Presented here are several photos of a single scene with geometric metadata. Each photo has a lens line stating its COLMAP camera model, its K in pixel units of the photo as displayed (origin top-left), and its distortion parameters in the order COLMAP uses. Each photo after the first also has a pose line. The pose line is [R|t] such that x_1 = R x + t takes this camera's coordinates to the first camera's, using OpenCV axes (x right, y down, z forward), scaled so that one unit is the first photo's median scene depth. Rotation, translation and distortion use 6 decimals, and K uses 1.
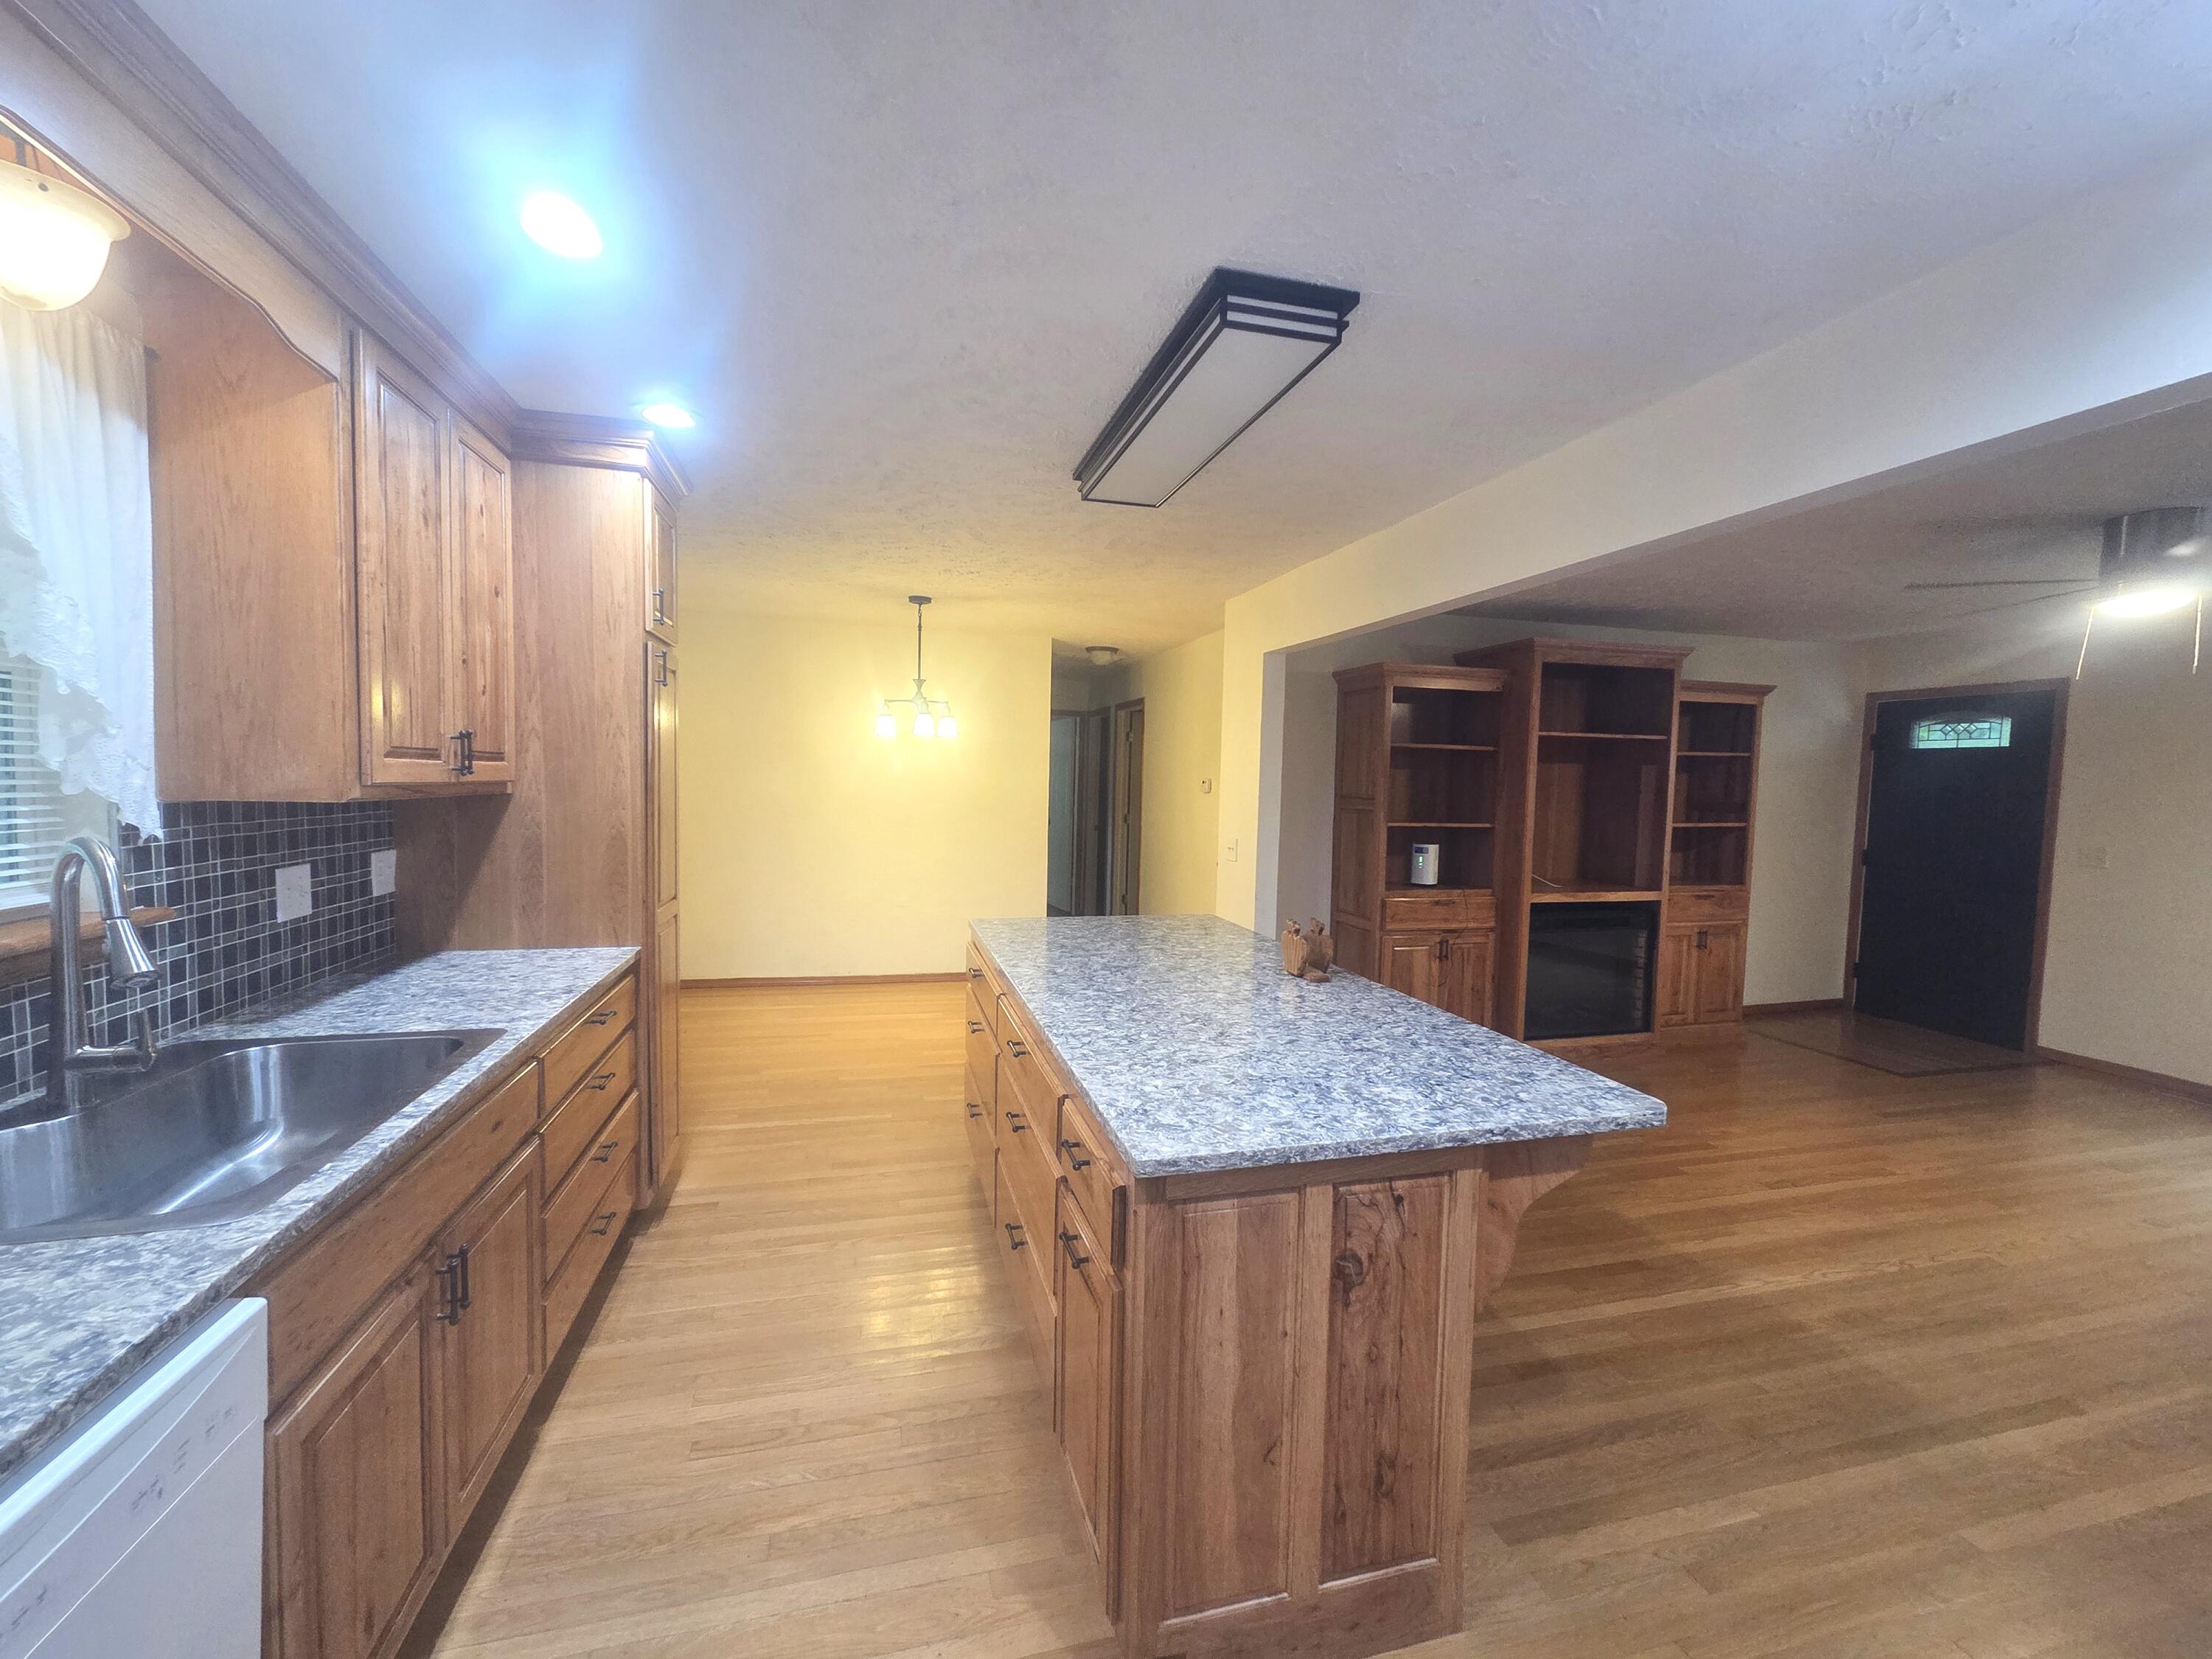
lens RADIAL K [[902.9, 0, 1106.4], [0, 902.9, 839.6], [0, 0, 1]] dist [0.001566, 0.000413]
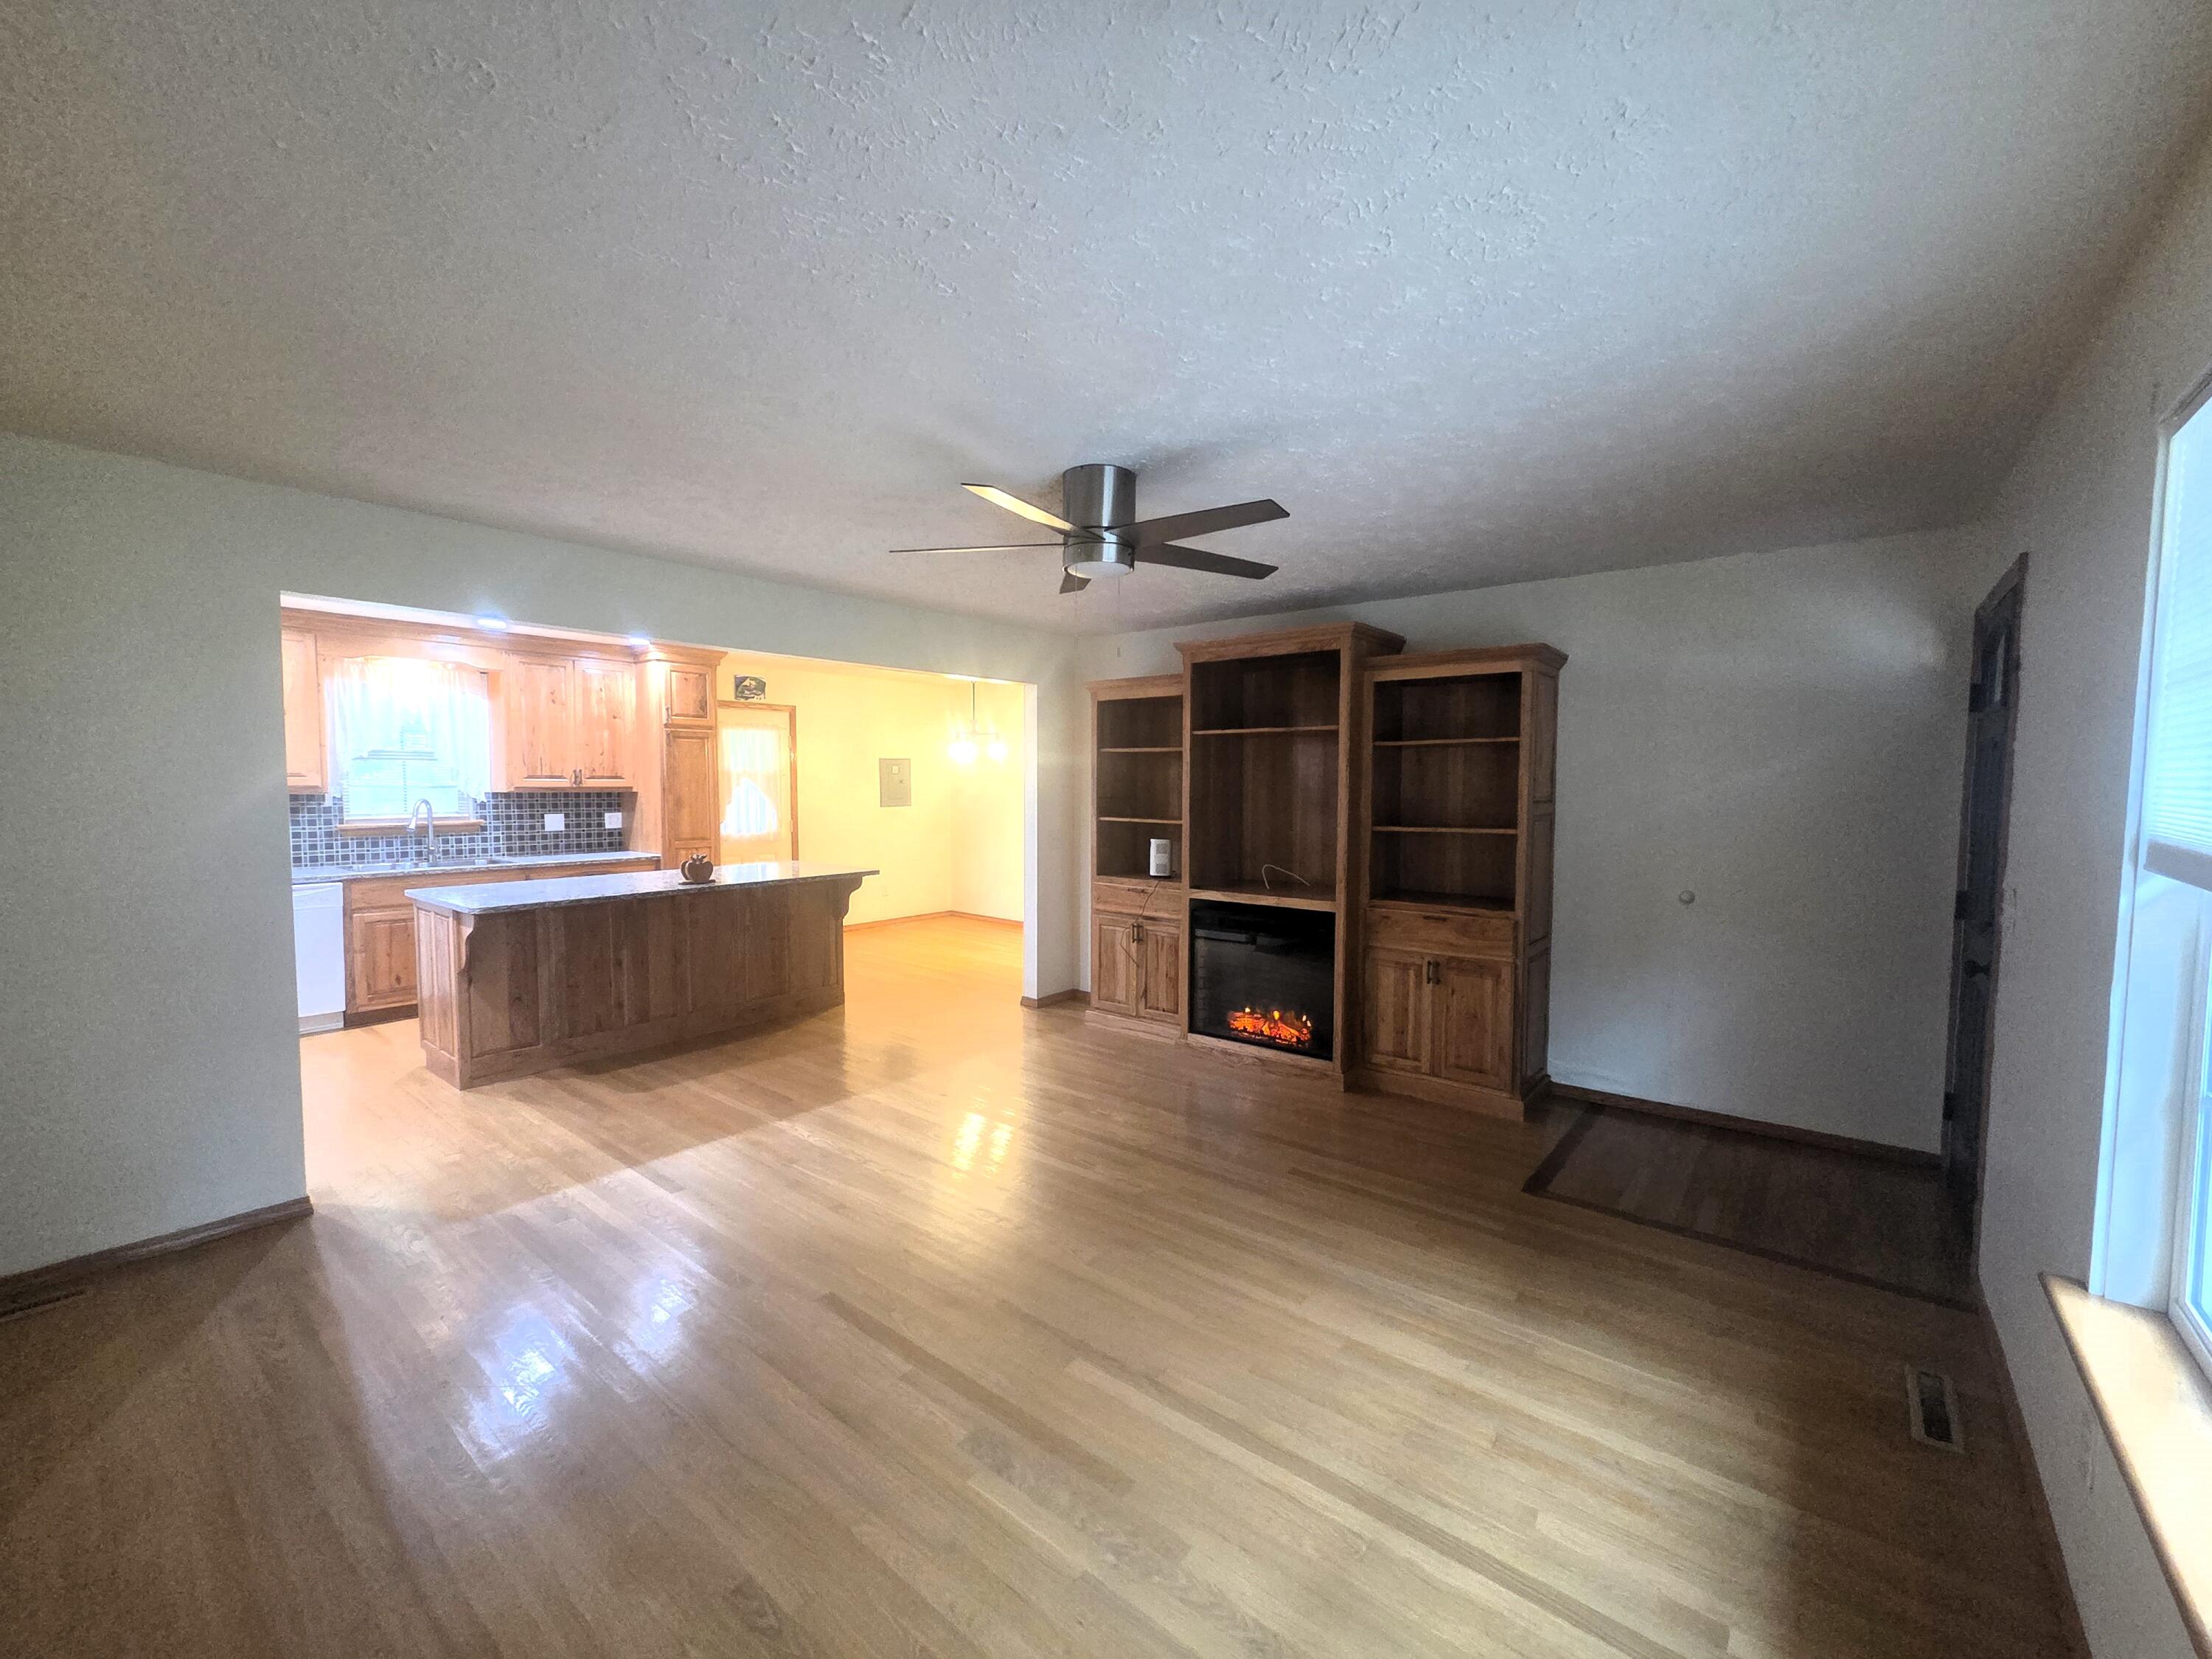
lens RADIAL K [[902.9, 0, 1106.4], [0, 902.9, 839.6], [0, 0, 1]] dist [0.001566, 0.000413]
pose [[0.589294, 0.035191, -0.807152, 1.200288], [-0.048001, 0.998811, 0.008501, -0.000225], [0.806491, 0.033735, 0.590283, 0.302103]]
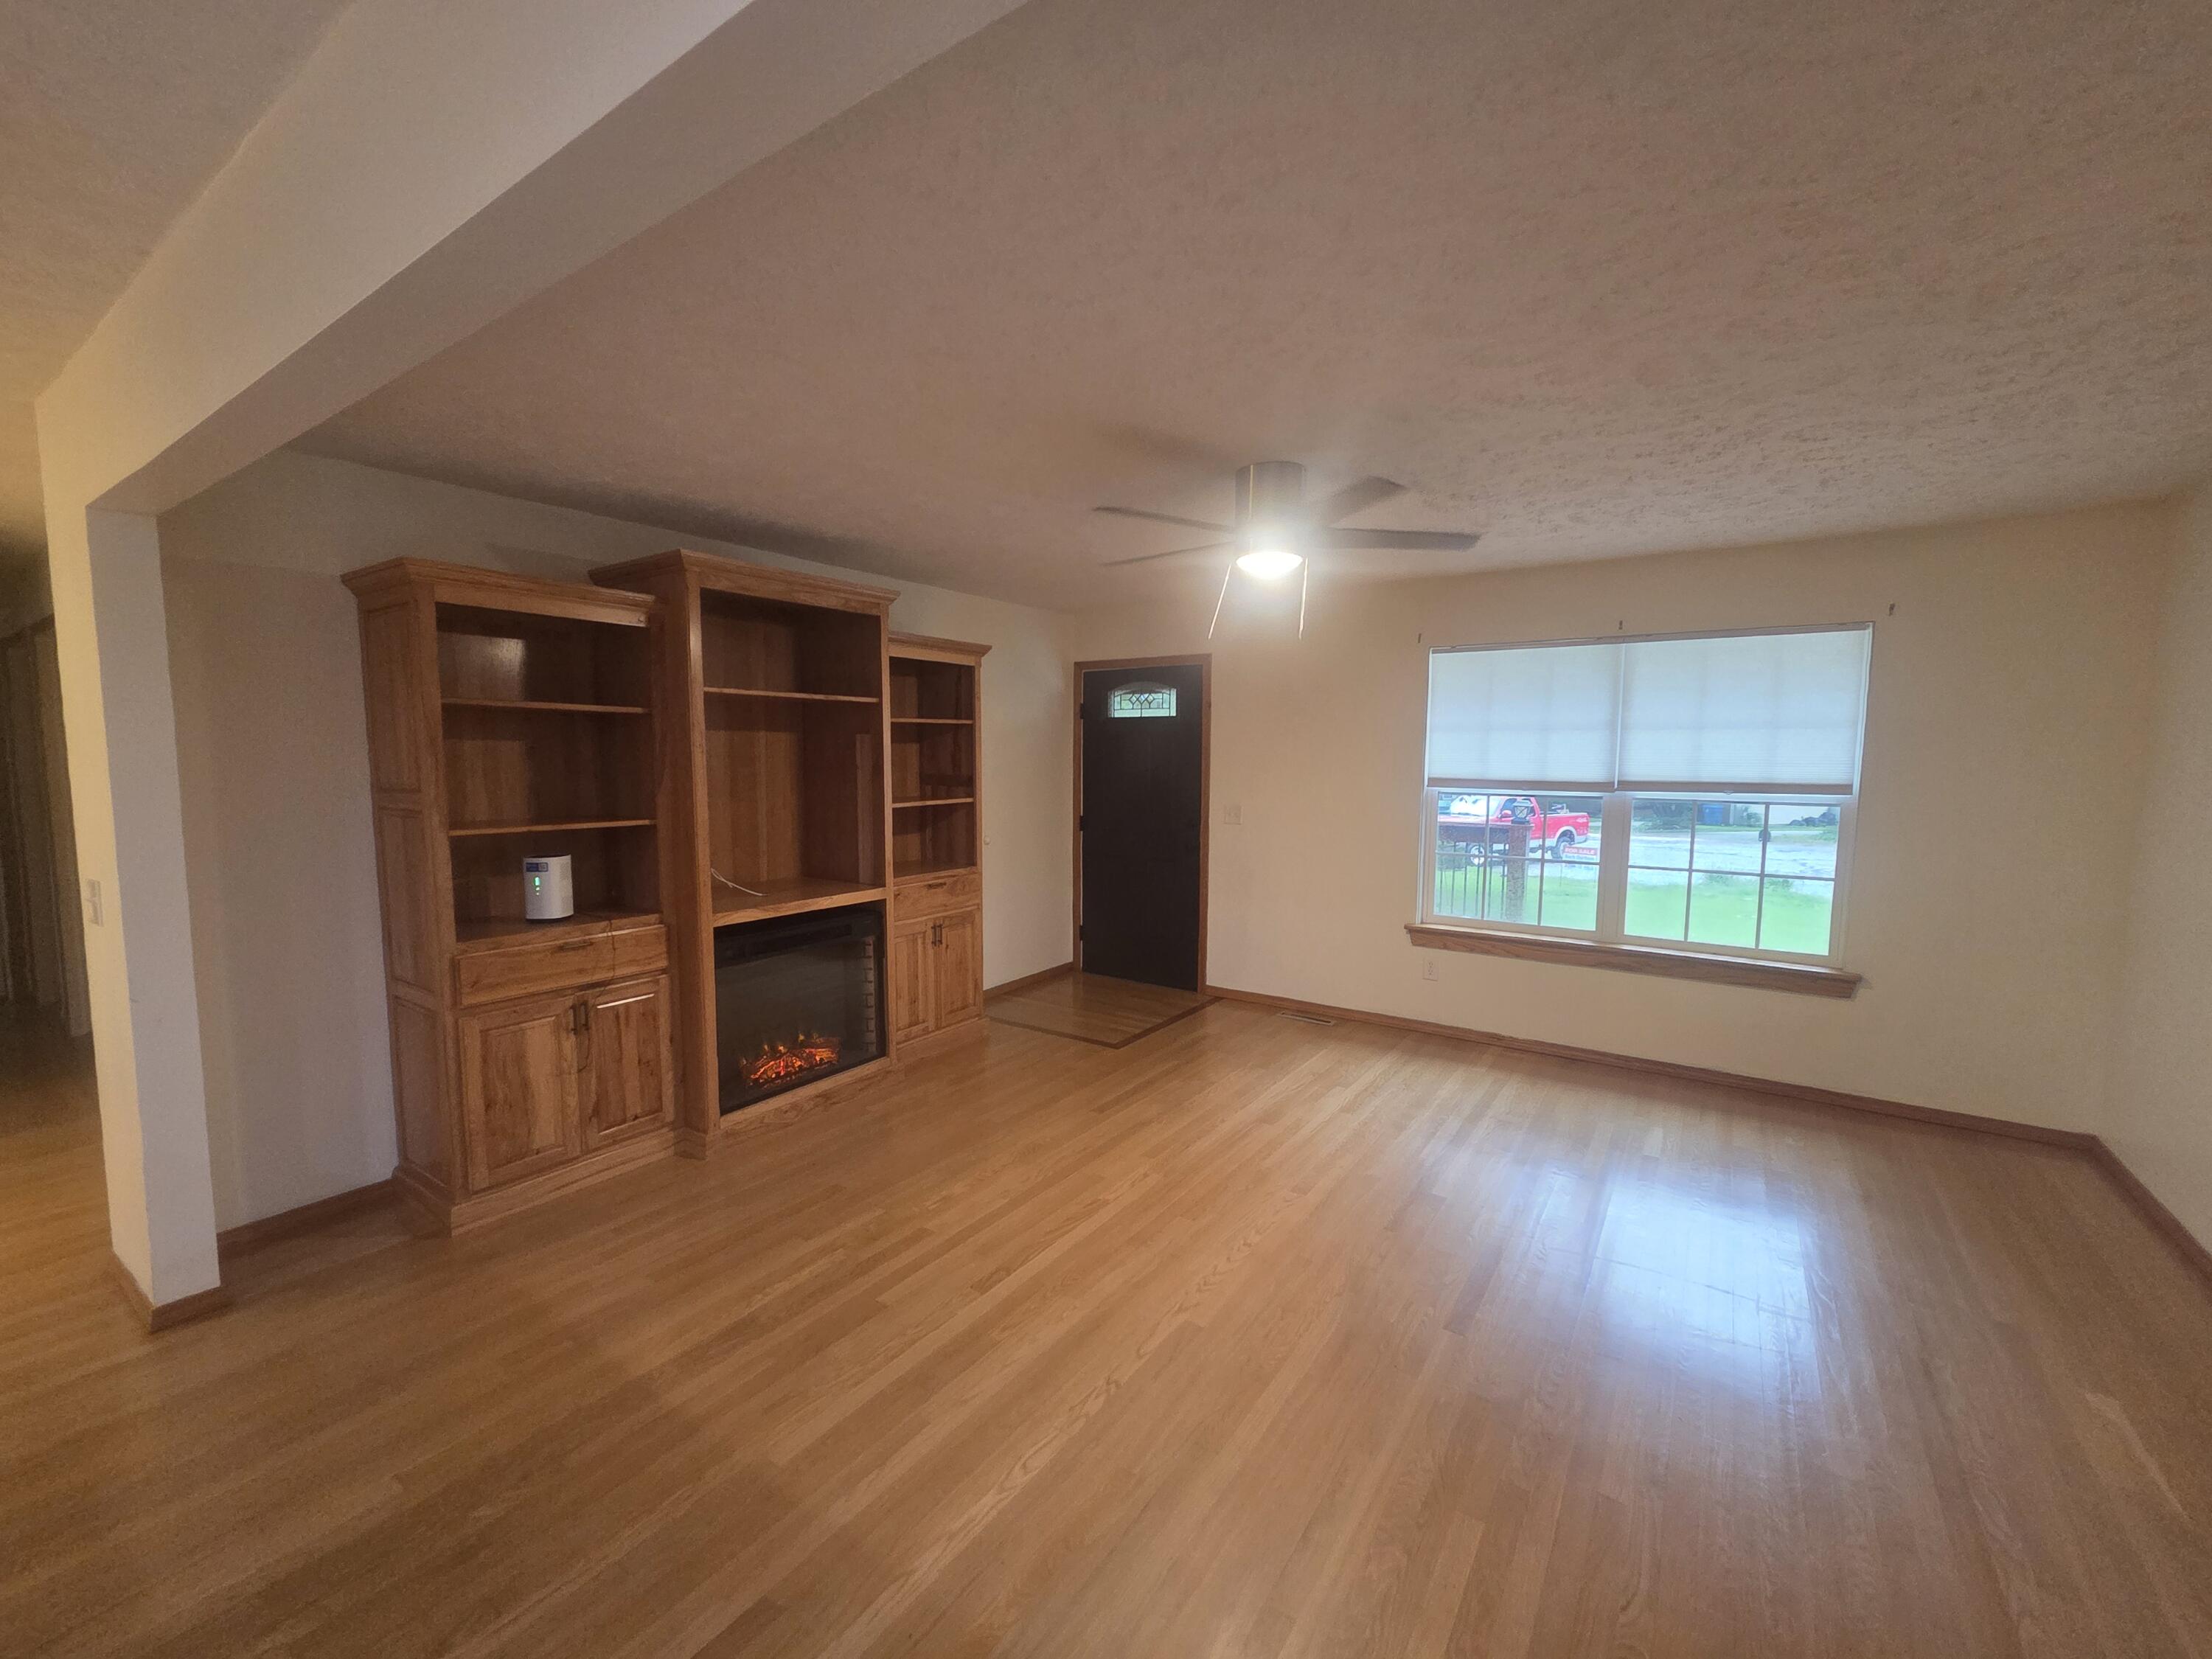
lens RADIAL K [[902.9, 0, 1106.4], [0, 902.9, 839.6], [0, 0, 1]] dist [0.001566, 0.000413]
pose [[0.761031, -0.078003, 0.644008, 0.242825], [0.053580, 0.996911, 0.057431, -0.023084], [-0.646498, -0.009201, 0.762860, 0.243298]]
